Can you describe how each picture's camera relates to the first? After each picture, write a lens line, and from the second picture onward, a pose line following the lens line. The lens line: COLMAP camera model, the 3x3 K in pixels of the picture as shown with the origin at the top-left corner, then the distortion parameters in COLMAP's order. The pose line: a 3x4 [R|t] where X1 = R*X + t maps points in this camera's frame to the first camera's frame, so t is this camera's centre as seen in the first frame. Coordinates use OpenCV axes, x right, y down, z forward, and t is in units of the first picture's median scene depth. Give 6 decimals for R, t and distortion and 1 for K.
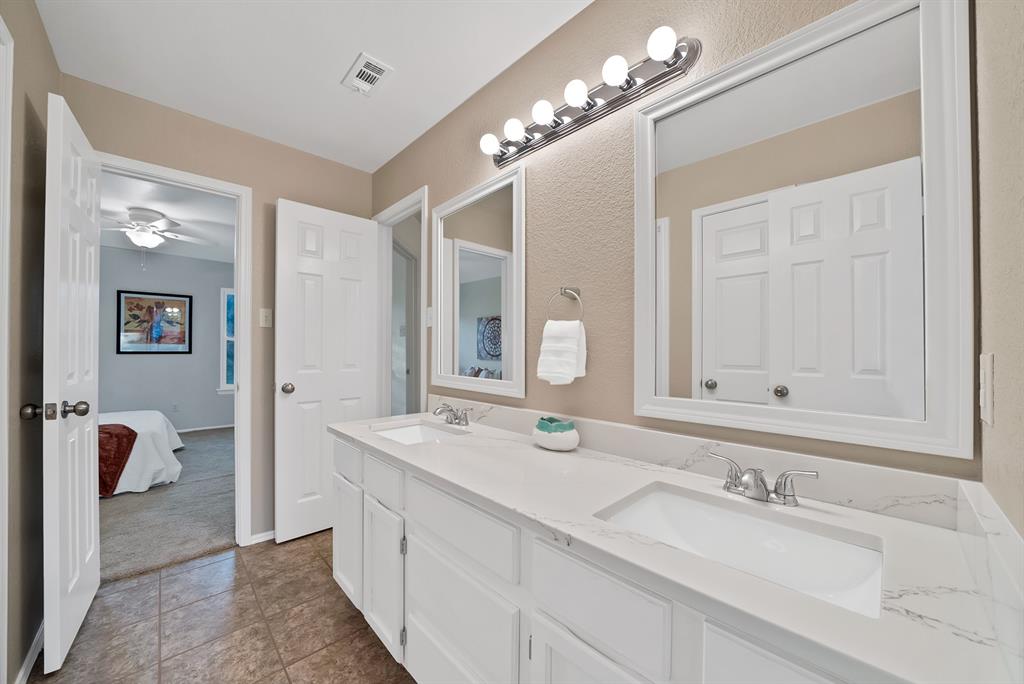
lens RADIAL K [[369.1, 0, 508.8], [0, 369.1, 350.0], [0, 0, 1]] dist [-0.023500, 0.000085]
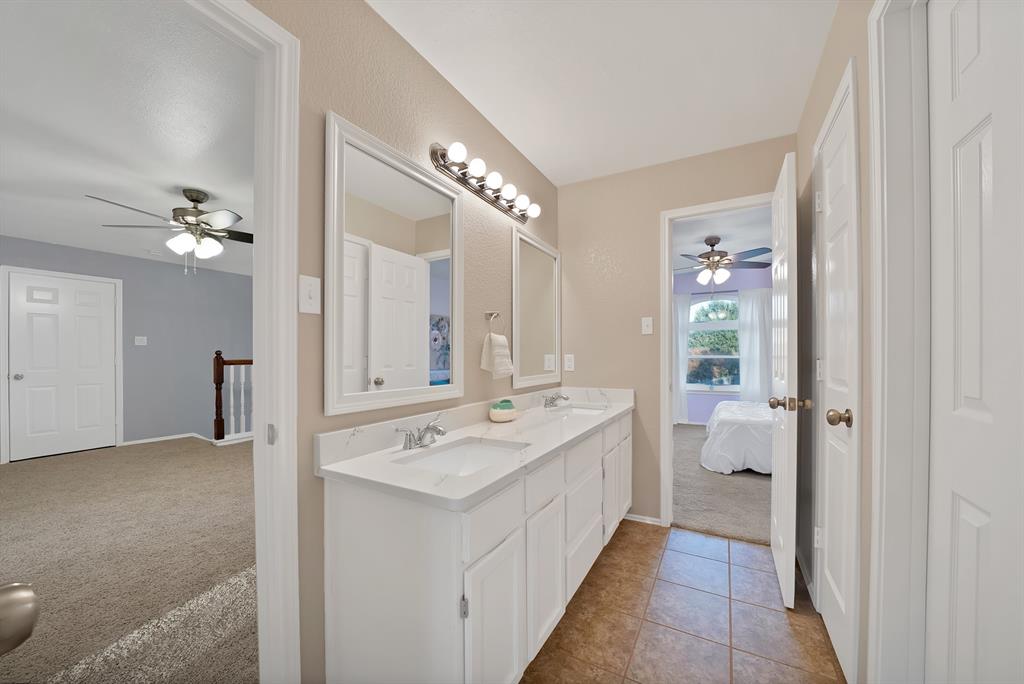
lens RADIAL K [[361.9, 0, 525.5], [0, 361.9, 354.5], [0, 0, 1]] dist [-0.021314, -0.000038]
pose [[-0.310625, -0.004603, 0.950522, -0.775138], [-0.001374, 0.999989, 0.004394, -0.004086], [-0.950532, 0.000059, -0.310628, 0.825562]]
